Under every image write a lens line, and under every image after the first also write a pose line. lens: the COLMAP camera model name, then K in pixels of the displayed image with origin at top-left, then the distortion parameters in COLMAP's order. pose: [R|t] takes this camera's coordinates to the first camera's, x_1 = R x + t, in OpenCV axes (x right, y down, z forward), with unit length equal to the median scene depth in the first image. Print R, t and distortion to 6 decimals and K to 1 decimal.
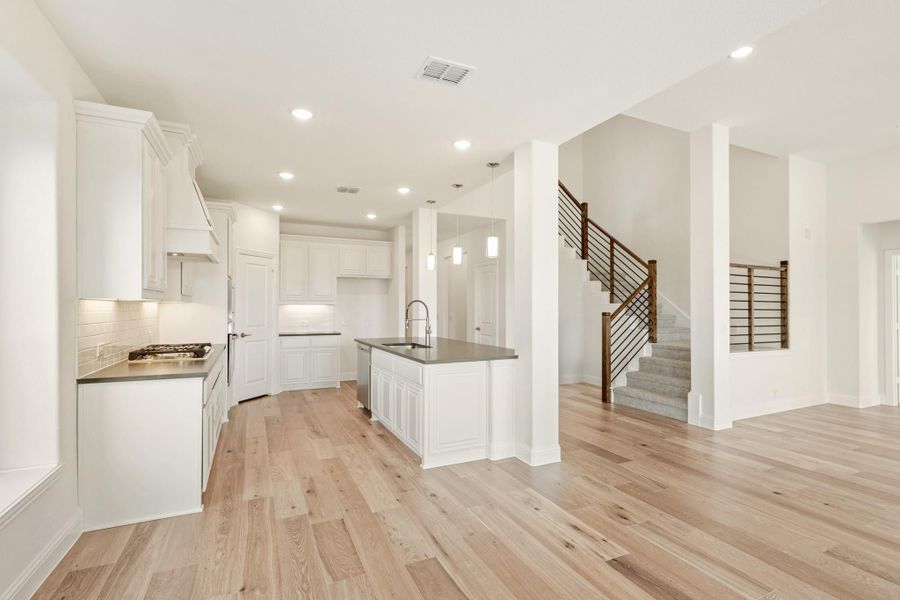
lens RADIAL K [[416.0, 0, 453.2], [0, 416.0, 300.8], [0, 0, 1]] dist [-0.001942, 0.002157]
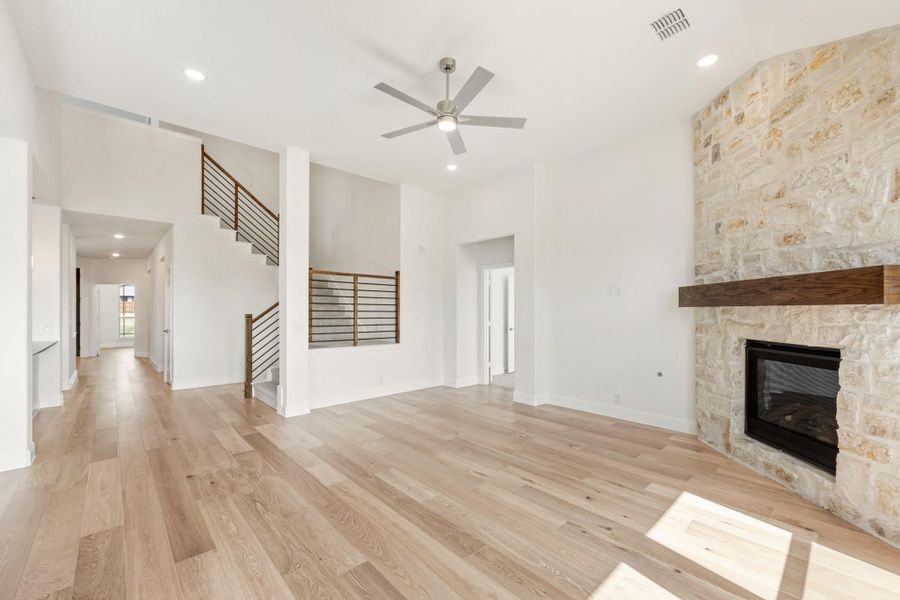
lens RADIAL K [[369.0, 0, 456.0], [0, 369.0, 308.5], [0, 0, 1]] dist [-0.000159, -0.000492]
pose [[0.951374, -0.000727, 0.308038, 0.618618], [-0.002375, 0.999950, 0.009696, 0.002304], [-0.308030, -0.009956, 0.951325, -0.078482]]
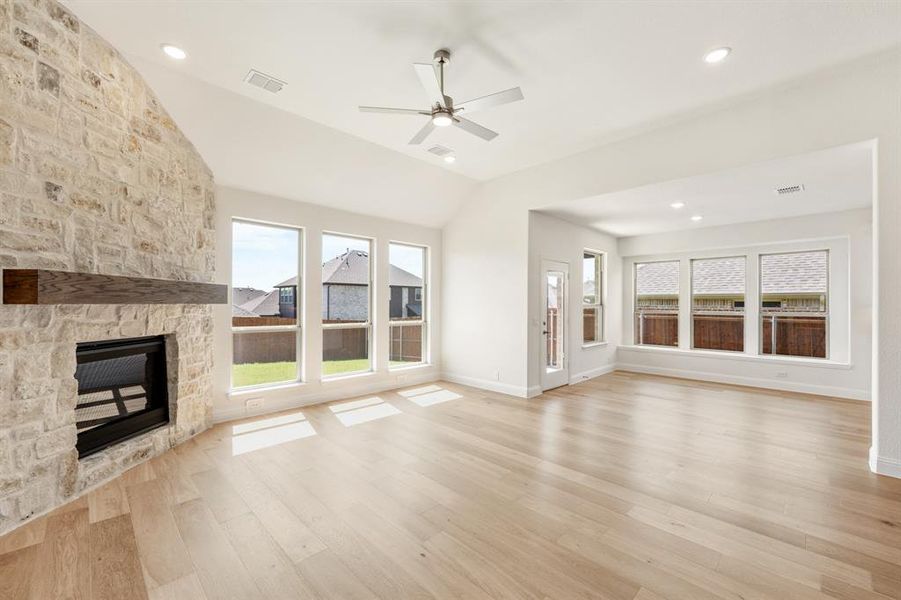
lens RADIAL K [[369.4, 0, 448.8], [0, 369.4, 302.9], [0, 0, 1]] dist [-0.000159, -0.000492]
pose [[-0.948312, -0.007618, -0.317248, 0.925313], [-0.002422, 0.999856, -0.016768, 0.009471], [0.317330, -0.015133, -0.948195, 0.932852]]
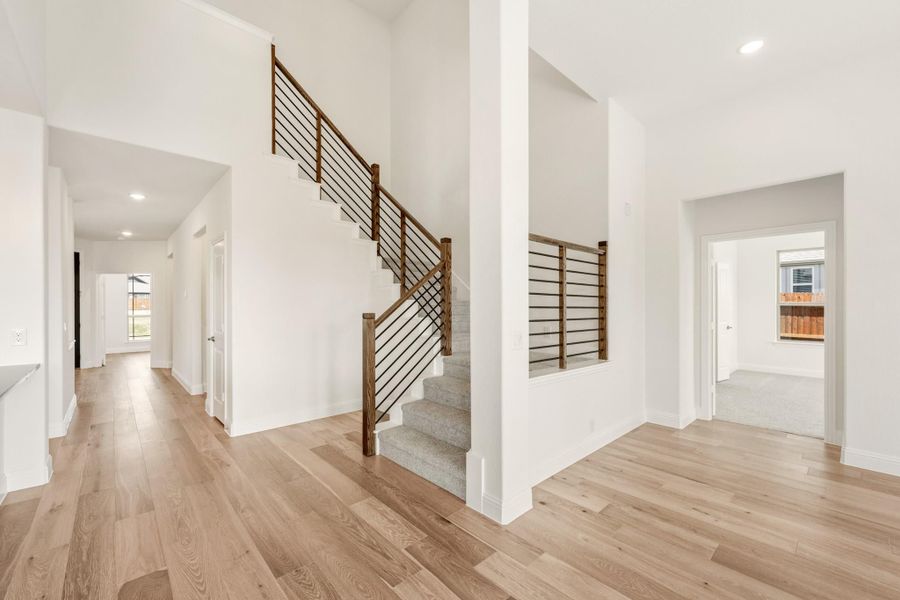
lens RADIAL K [[369.0, 0, 455.9], [0, 369.0, 304.2], [0, 0, 1]] dist [-0.000159, -0.000492]
pose [[0.951067, -0.003636, 0.308965, 0.340597], [0.000602, 0.999951, 0.009915, 0.009099], [-0.308986, -0.009244, 0.951022, 0.450072]]
